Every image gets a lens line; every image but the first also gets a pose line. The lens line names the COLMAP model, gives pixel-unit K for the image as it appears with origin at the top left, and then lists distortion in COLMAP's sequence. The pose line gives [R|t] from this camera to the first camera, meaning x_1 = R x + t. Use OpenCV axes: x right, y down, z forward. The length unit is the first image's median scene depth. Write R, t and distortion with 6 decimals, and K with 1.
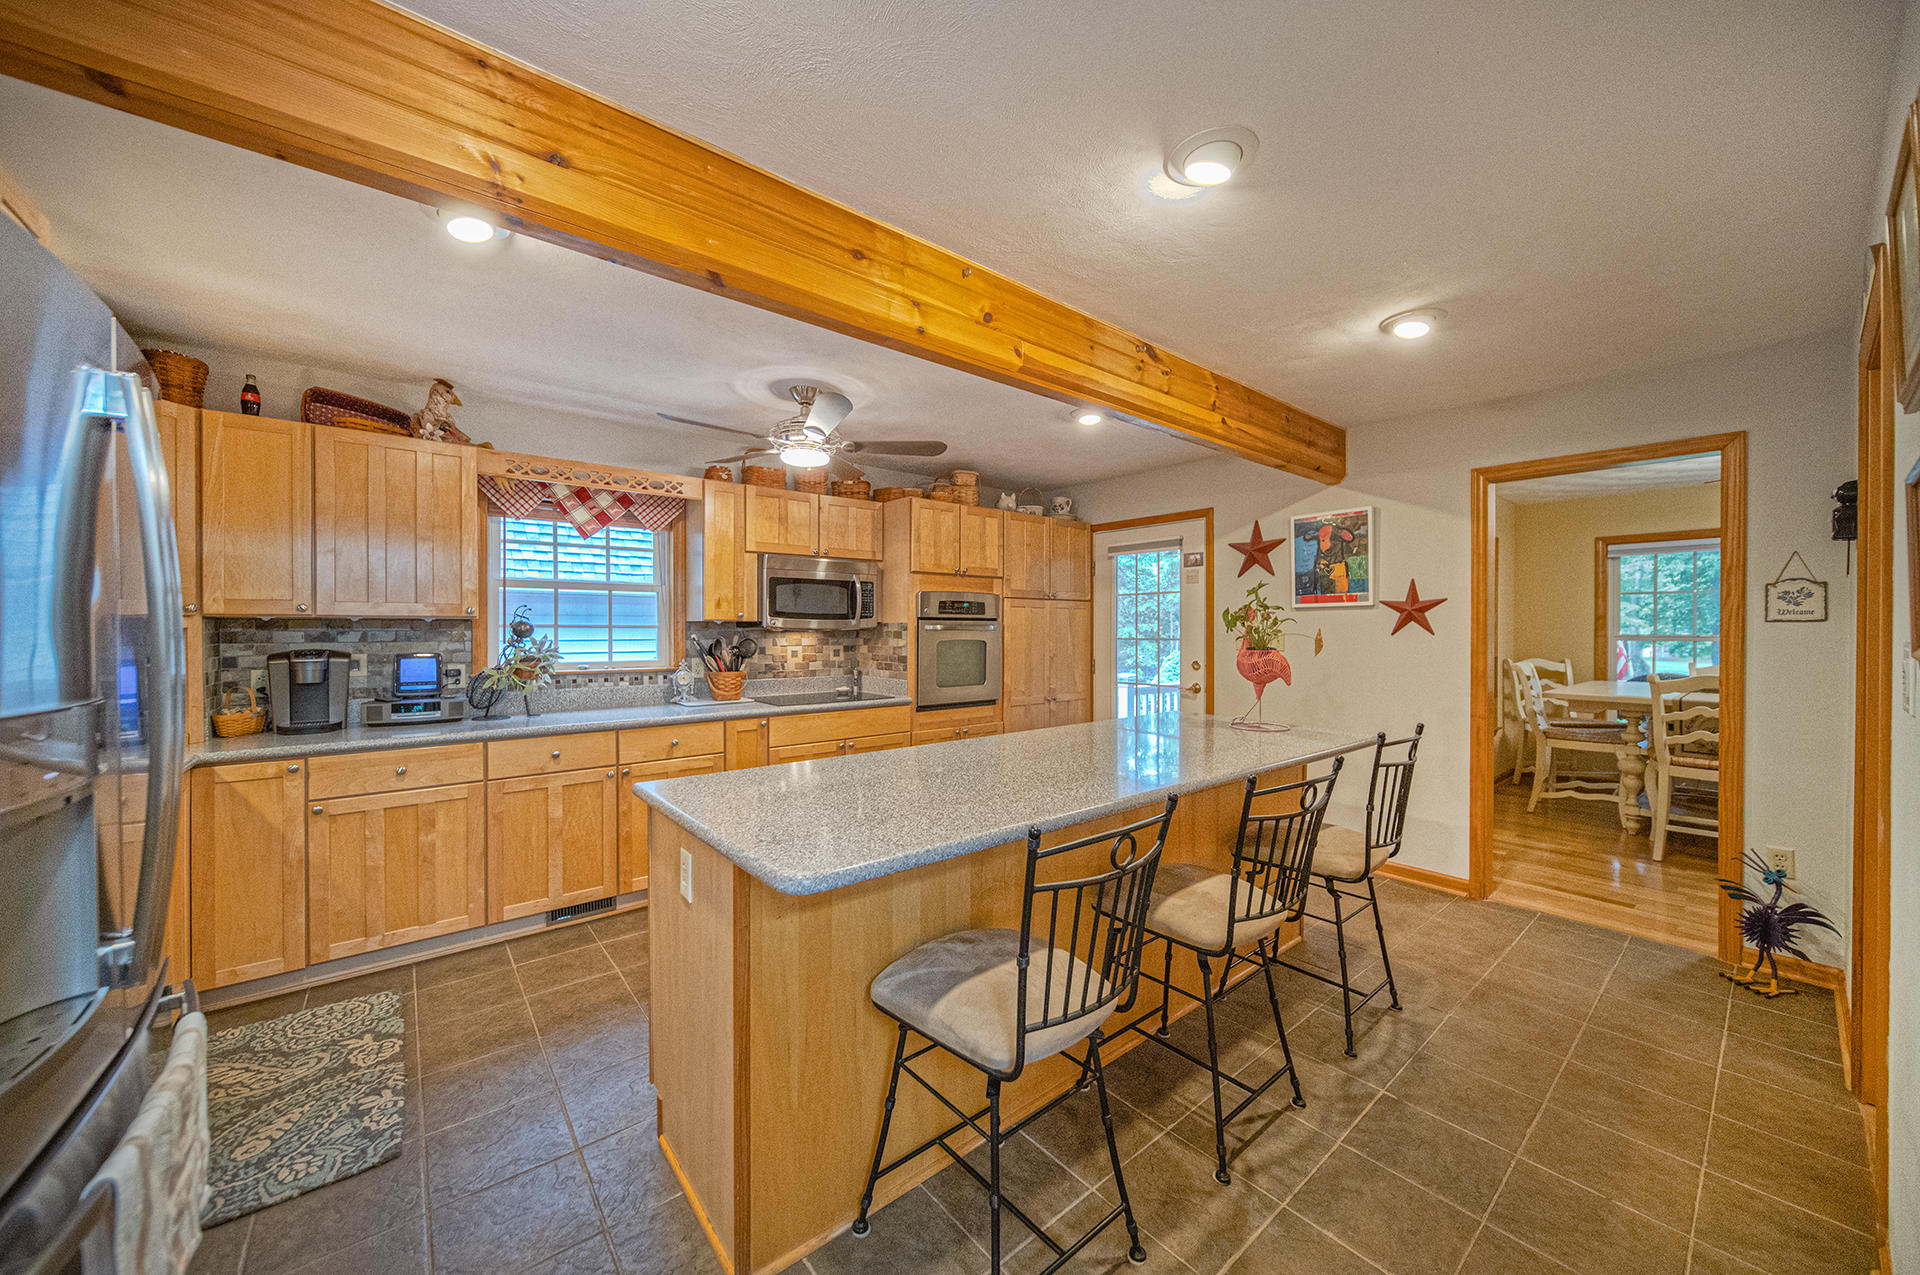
lens RADIAL K [[676.0, 0, 953.6], [0, 676.0, 635.5], [0, 0, 1]] dist [-0.001216, -0.000629]
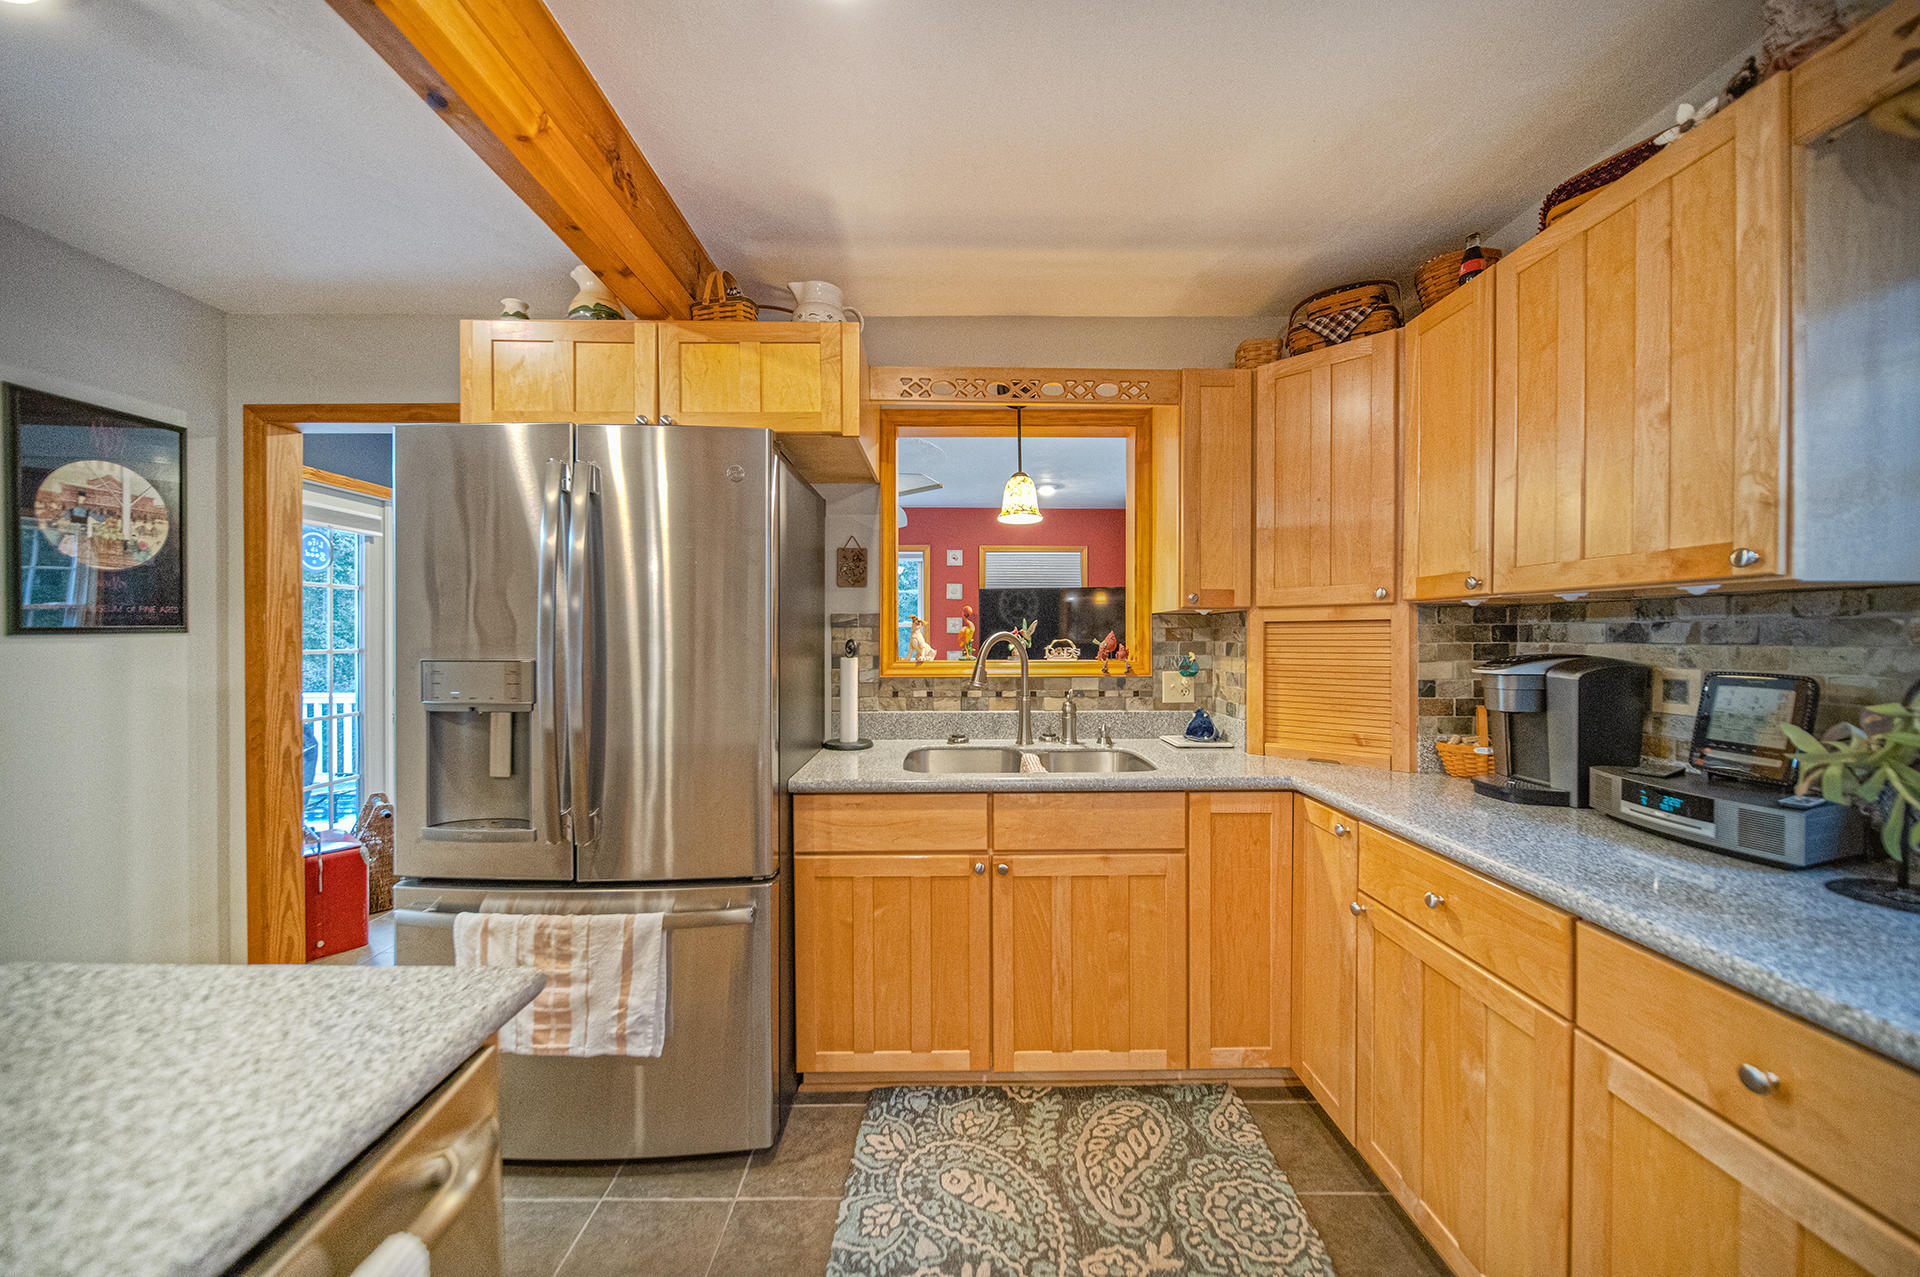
lens RADIAL K [[676.0, 0, 961.3], [0, 676.0, 635.5], [0, 0, 1]] dist [-0.001216, -0.000629]
pose [[-0.623358, -0.001388, -0.781935, -0.185063], [-0.012282, 0.999892, 0.008017, 0.006425], [0.781840, 0.014602, -0.623308, 0.893350]]
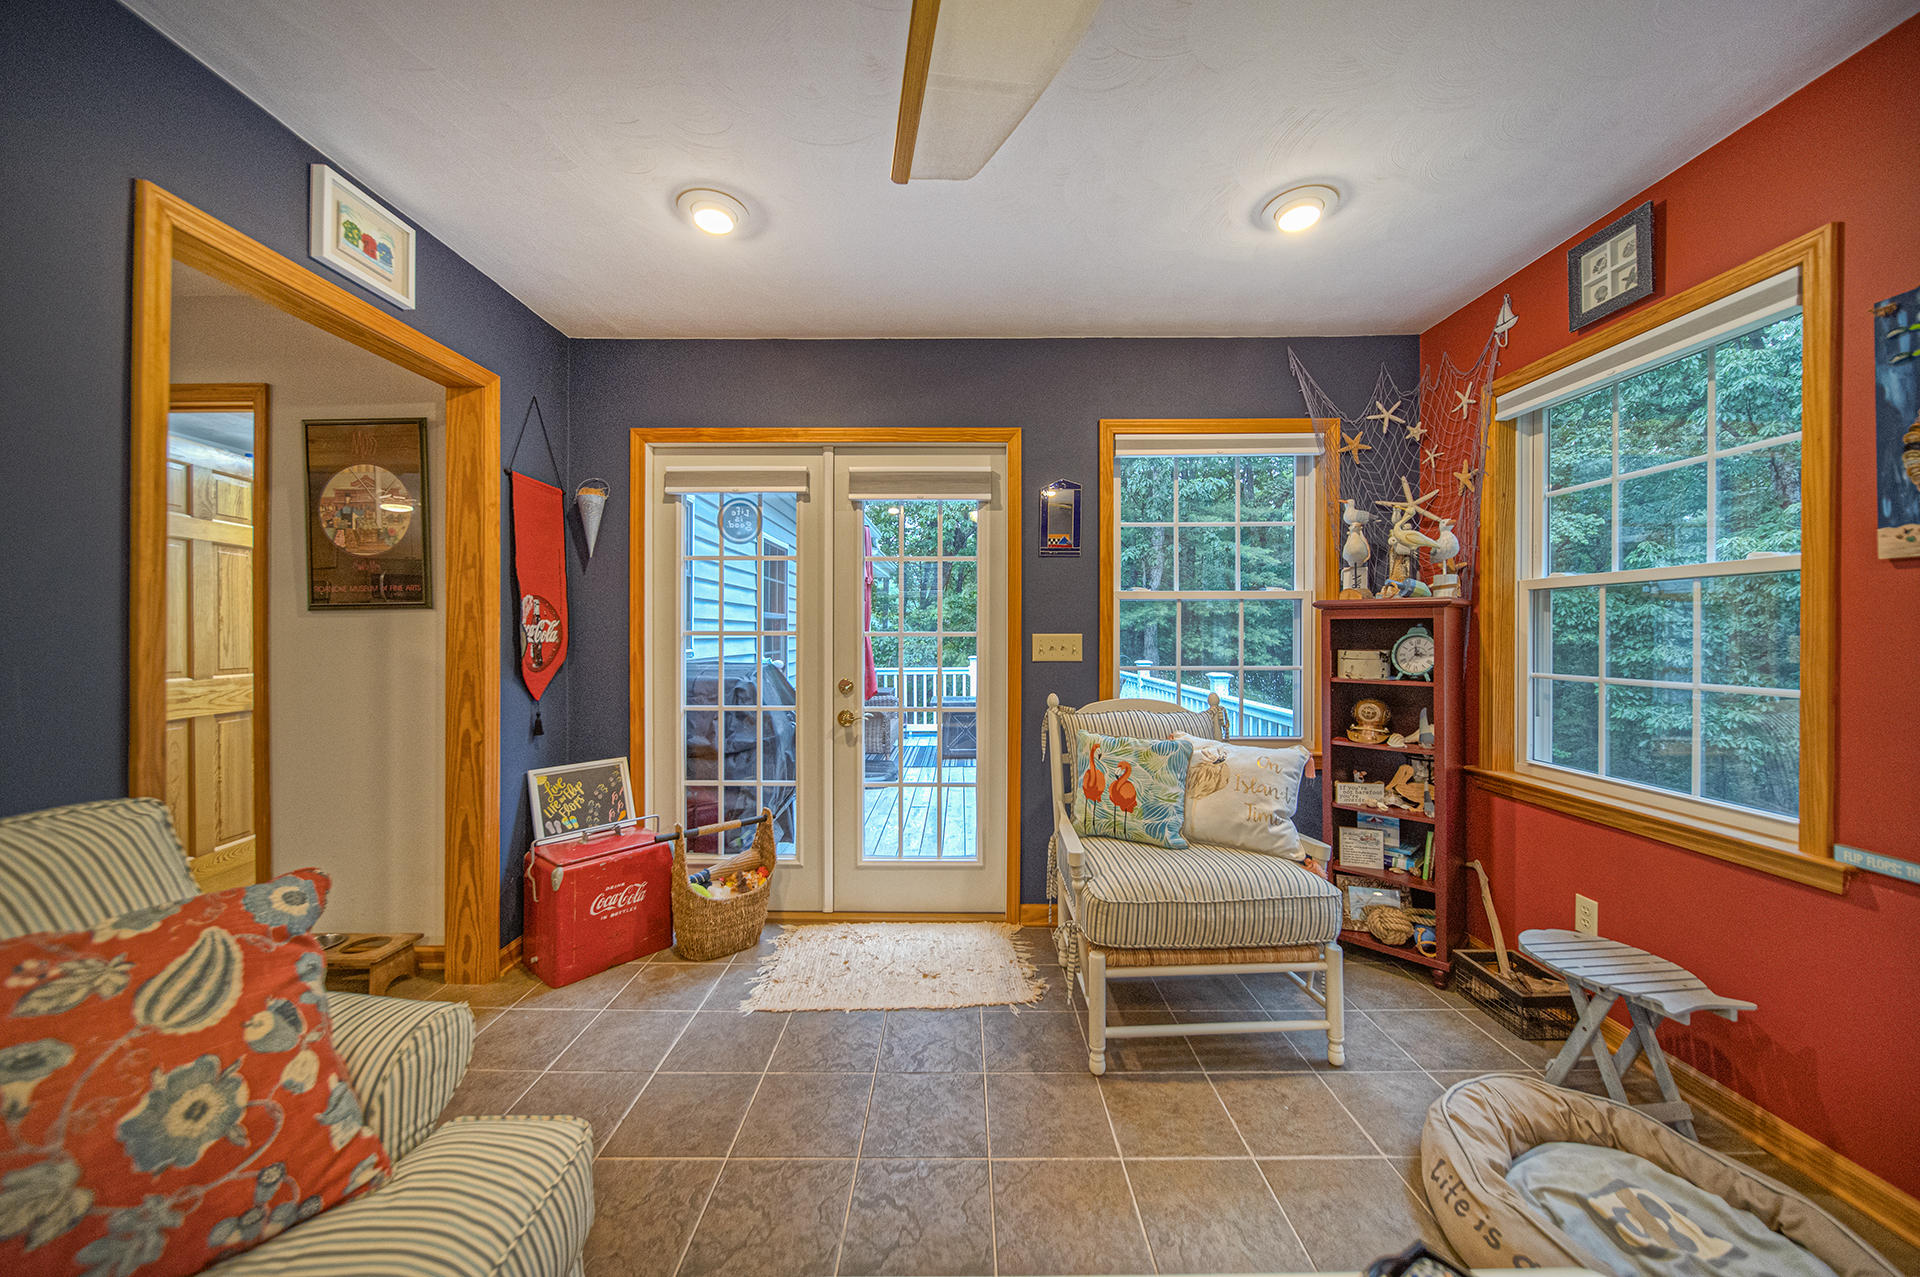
lens RADIAL K [[676.0, 0, 967.7], [0, 676.0, 635.6], [0, 0, 1]] dist [-0.001216, -0.000629]
pose [[-0.771759, -0.005088, 0.635895, -1.239428], [0.006963, 0.999840, 0.016451, 0.042967], [-0.635877, 0.017124, -0.771601, -0.031824]]
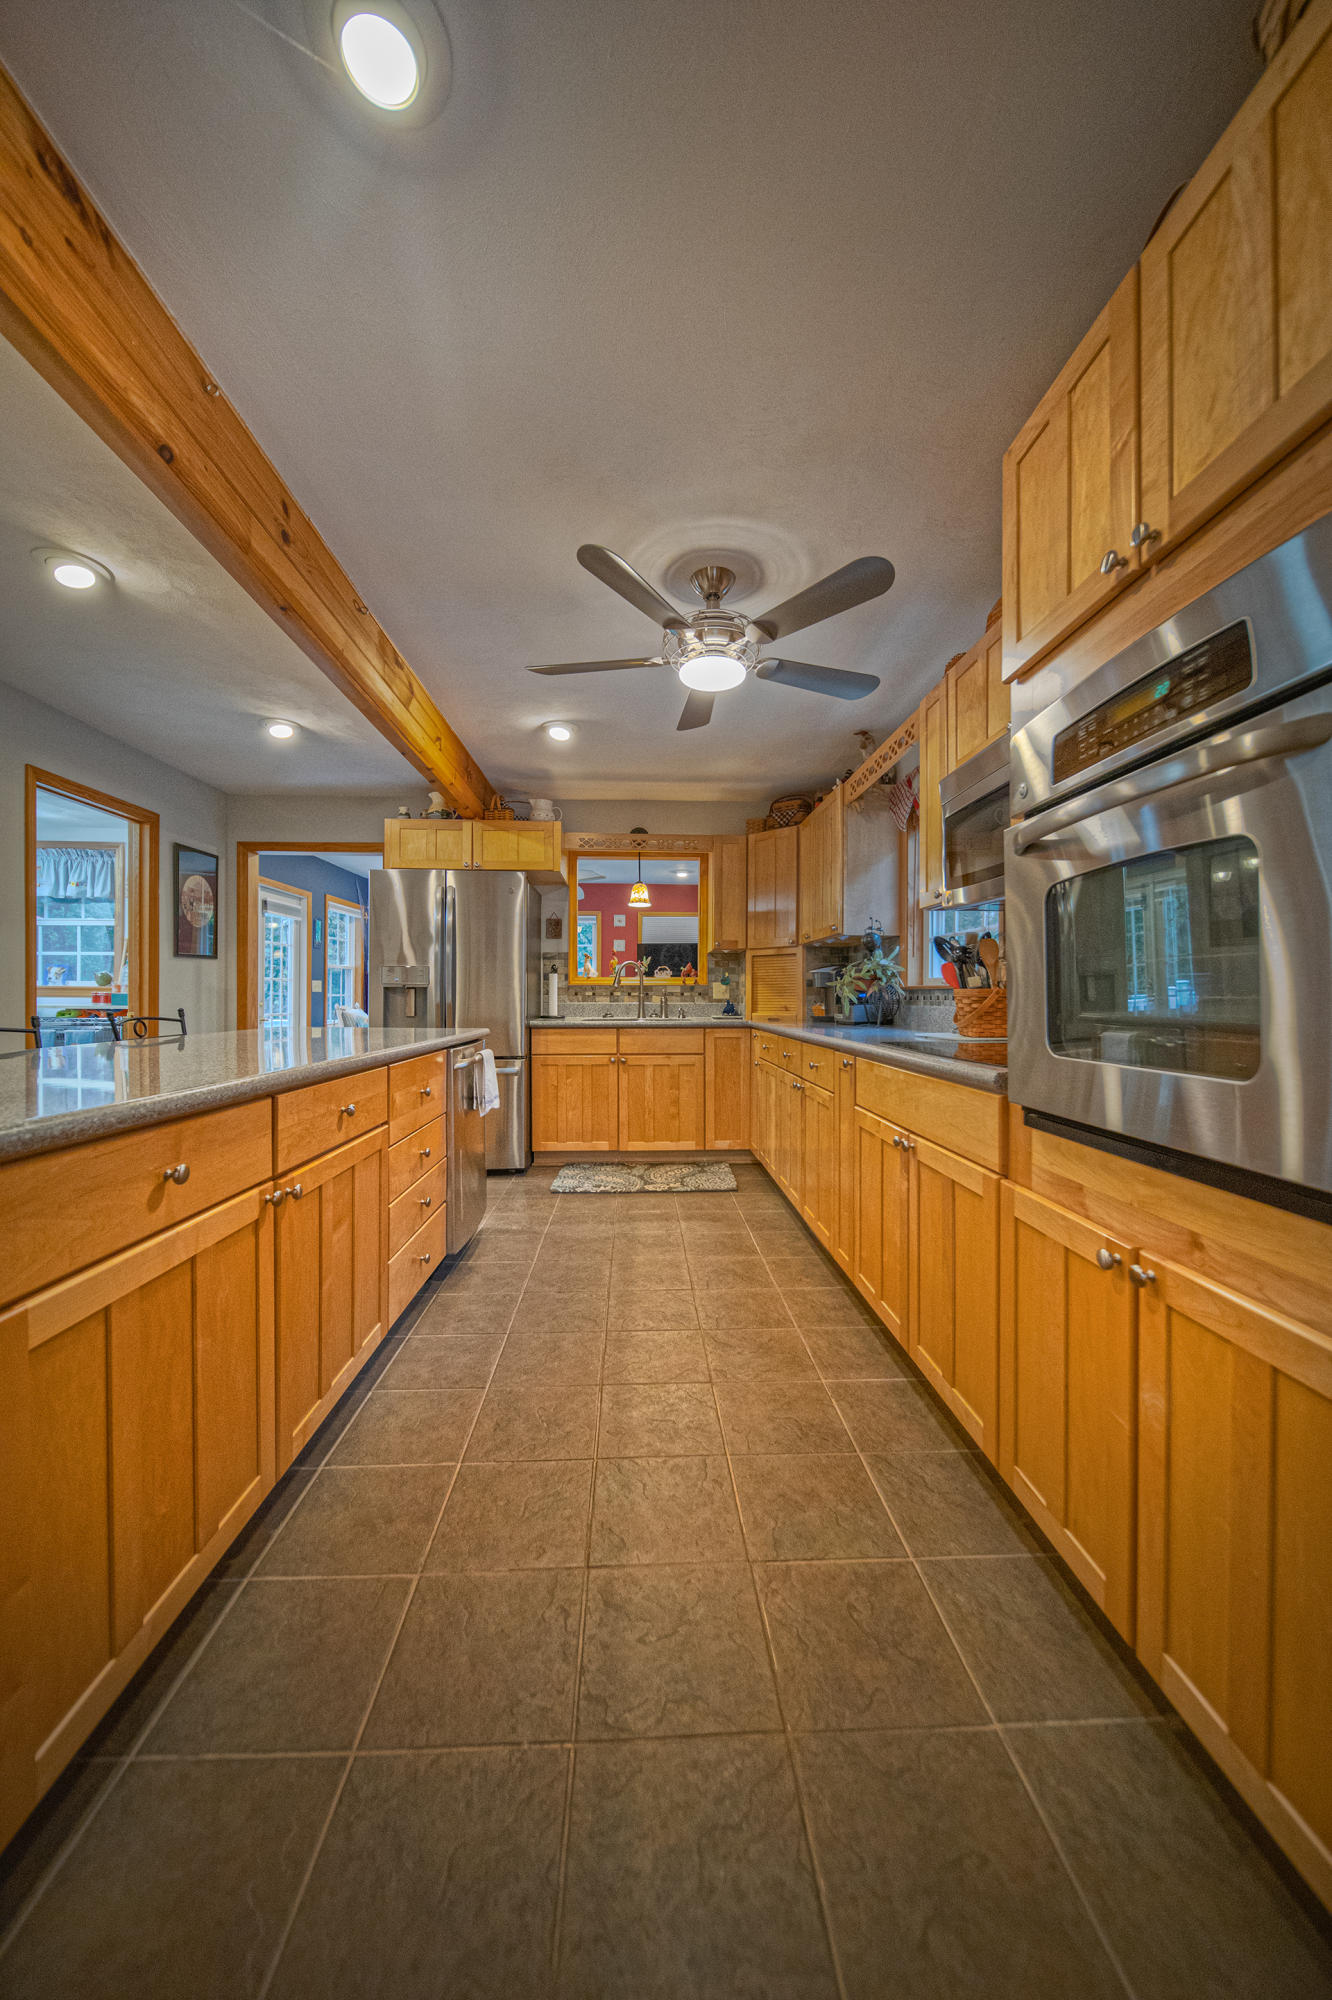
lens RADIAL K [[704.1, 0, 665.6], [0, 704.1, 995.7], [0, 0, 1]] dist [-0.001216, -0.000629]
pose [[-0.598366, -0.004973, -0.801207, 0.422781], [-0.015284, 0.999870, 0.005209, 0.076655], [0.801077, 0.015363, -0.598364, 1.478378]]
